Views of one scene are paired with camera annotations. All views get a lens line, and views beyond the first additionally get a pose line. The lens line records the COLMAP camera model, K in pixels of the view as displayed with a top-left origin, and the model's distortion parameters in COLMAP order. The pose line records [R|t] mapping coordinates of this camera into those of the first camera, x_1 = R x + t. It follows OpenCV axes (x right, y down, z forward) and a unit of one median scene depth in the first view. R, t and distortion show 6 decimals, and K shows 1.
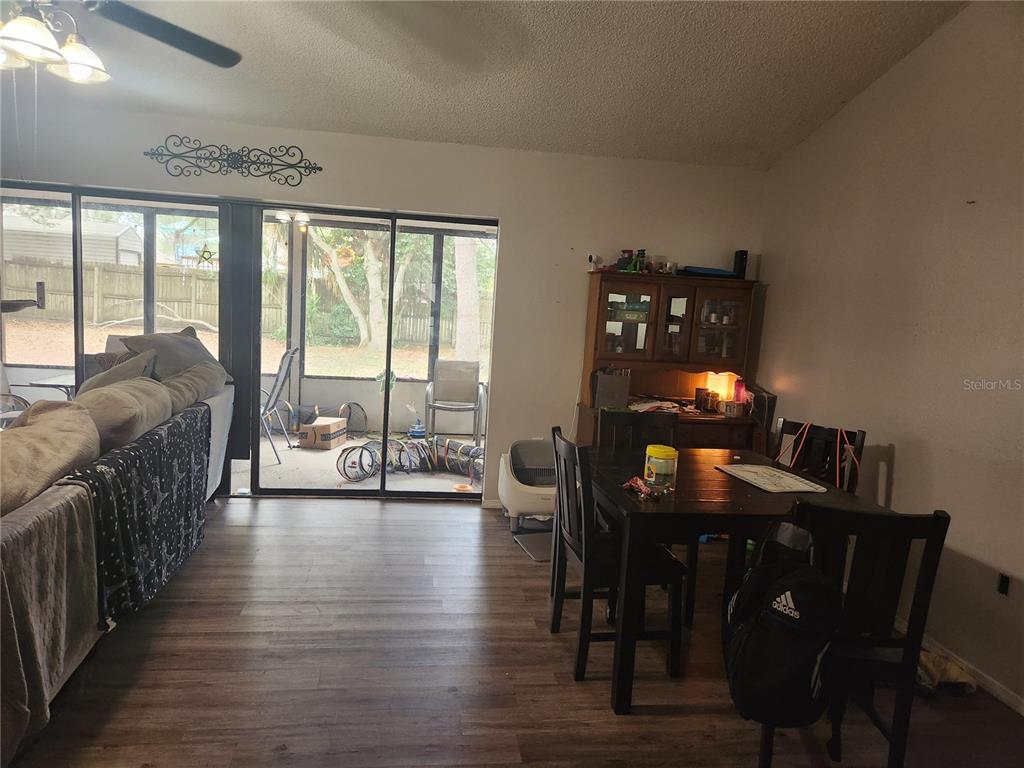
lens RADIAL K [[683.7, 0, 511.3], [0, 683.7, 385.8], [0, 0, 1]] dist [0.051241, -0.009651]
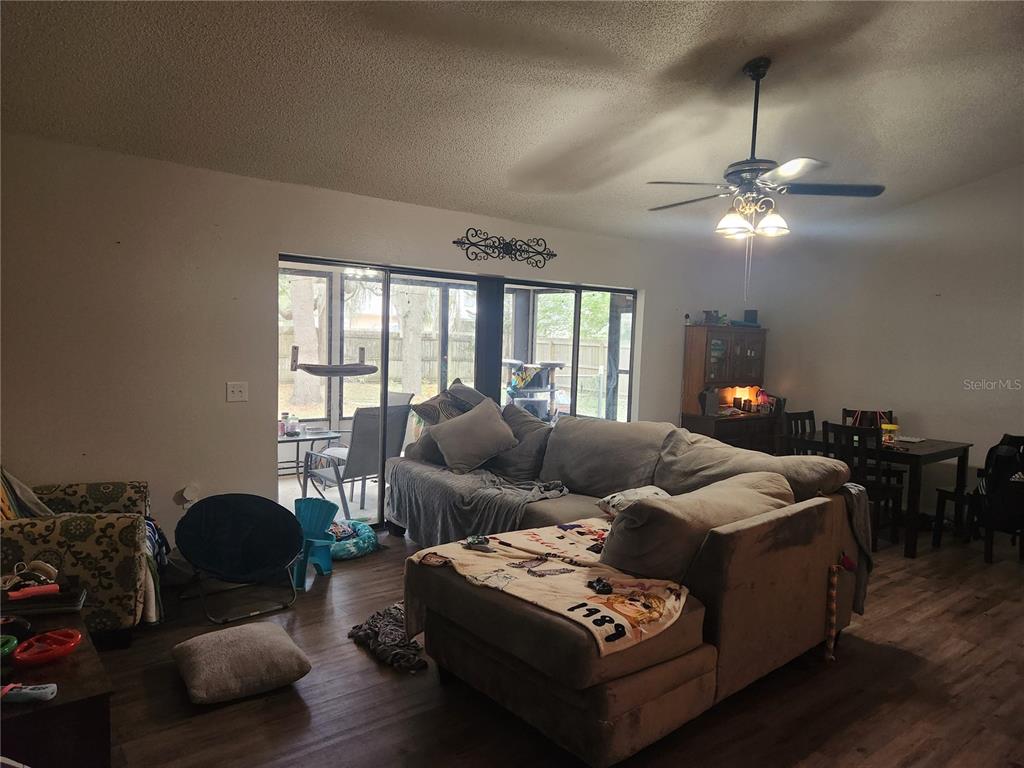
lens RADIAL K [[683.7, 0, 513.6], [0, 683.7, 380.9], [0, 0, 1]] dist [0.051241, -0.009651]
pose [[0.865048, -0.058530, 0.498264, -1.031731], [0.080653, 0.996478, -0.022968, -0.044207], [-0.495164, 0.060055, 0.866721, -0.111655]]
